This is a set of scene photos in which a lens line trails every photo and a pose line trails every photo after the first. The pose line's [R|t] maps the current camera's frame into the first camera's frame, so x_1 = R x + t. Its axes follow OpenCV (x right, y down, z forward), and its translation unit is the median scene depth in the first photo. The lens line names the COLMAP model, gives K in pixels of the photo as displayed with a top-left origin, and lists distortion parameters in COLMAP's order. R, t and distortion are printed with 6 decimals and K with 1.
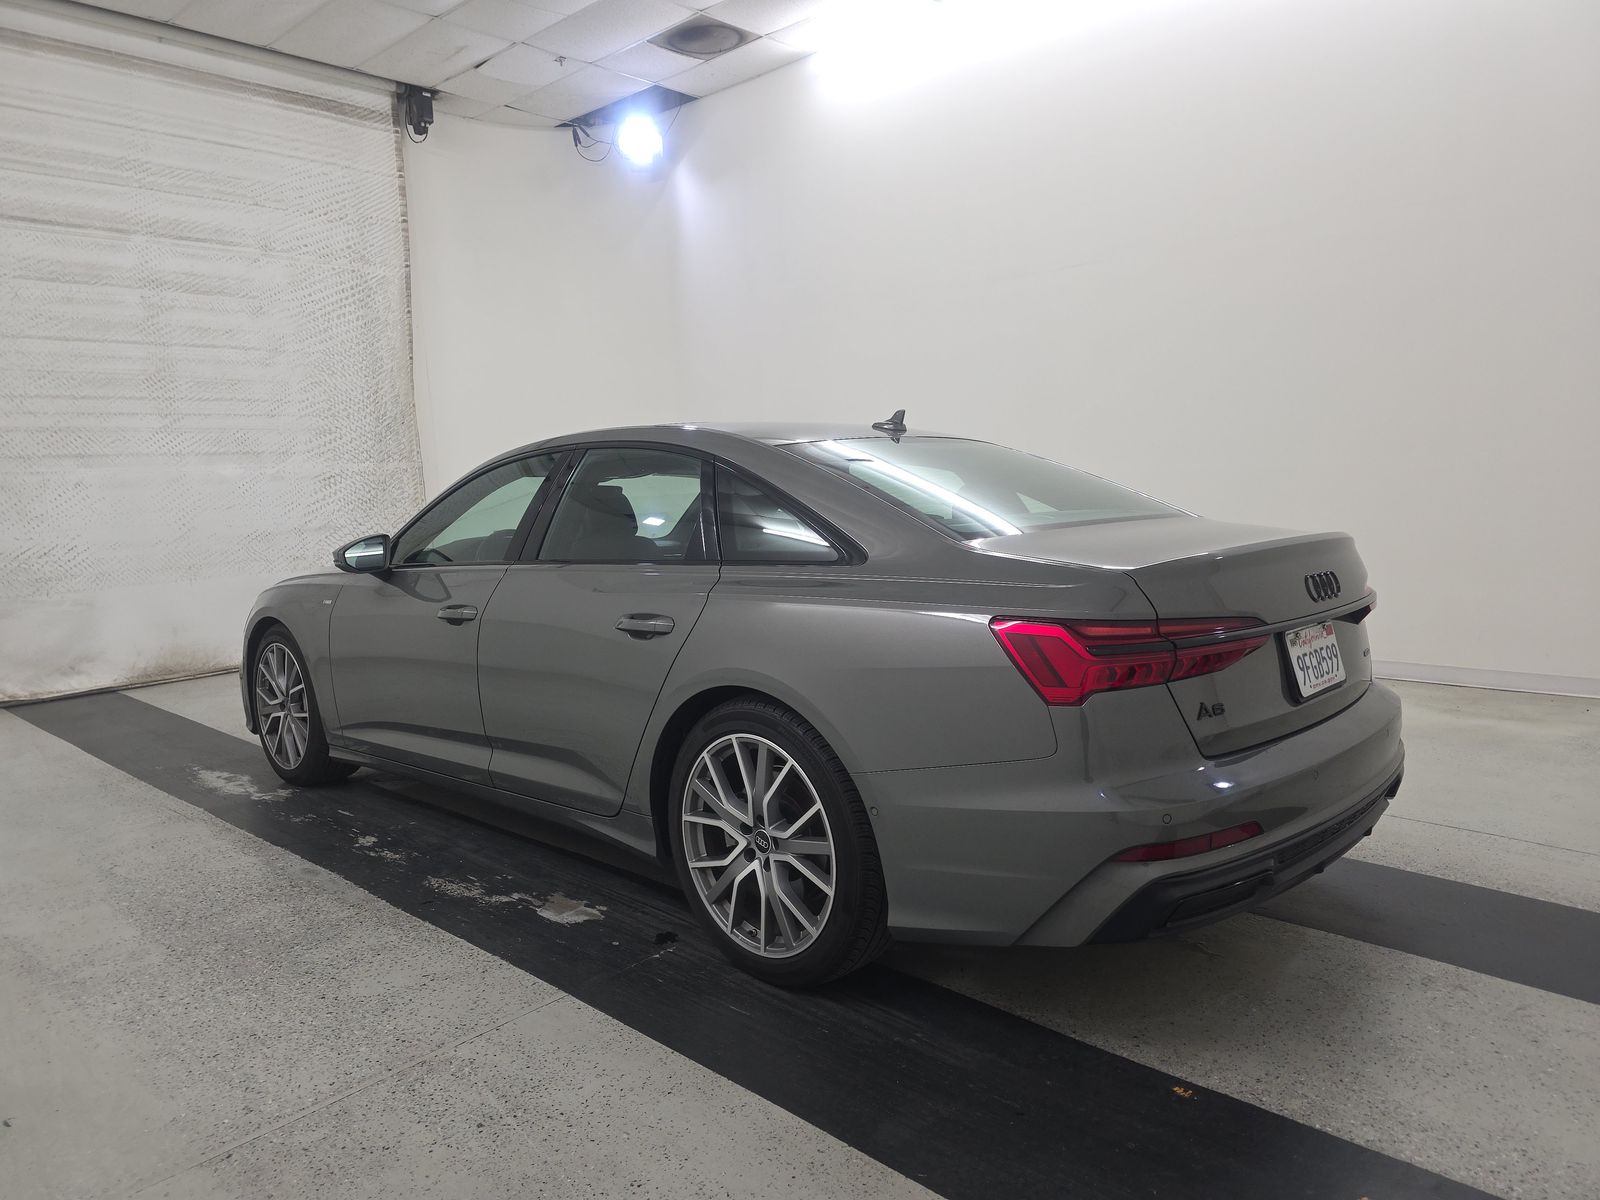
lens RADIAL K [[1091.2, 0, 800.0], [0, 1091.2, 600.0], [0, 0, 1]] dist [0.052340, -0.053588]
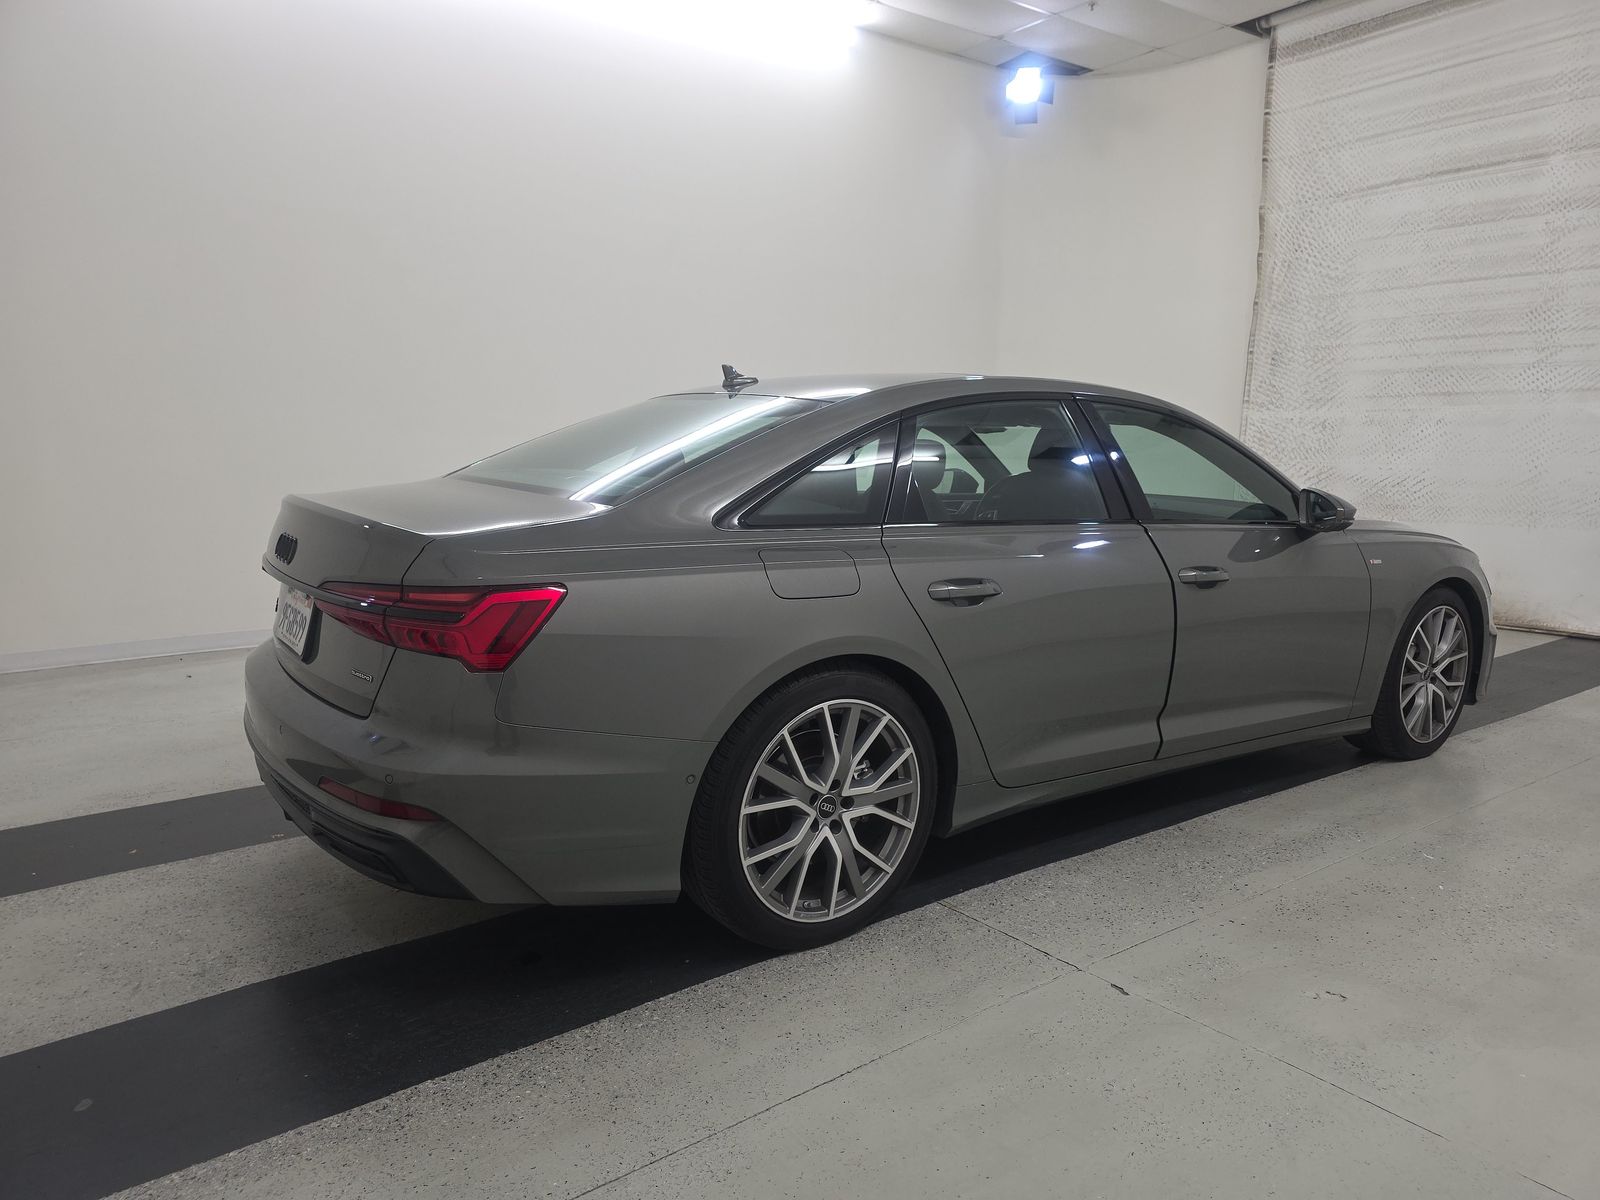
lens RADIAL K [[1071.1, 0, 800.0], [0, 1071.1, 600.0], [0, 0, 1]] dist [0.061589, -0.036729]
pose [[-0.186139, 0.174334, -0.966933, 0.500653], [-0.119846, 0.972755, 0.198455, -0.072346], [0.975187, 0.152823, -0.160175, 0.596015]]
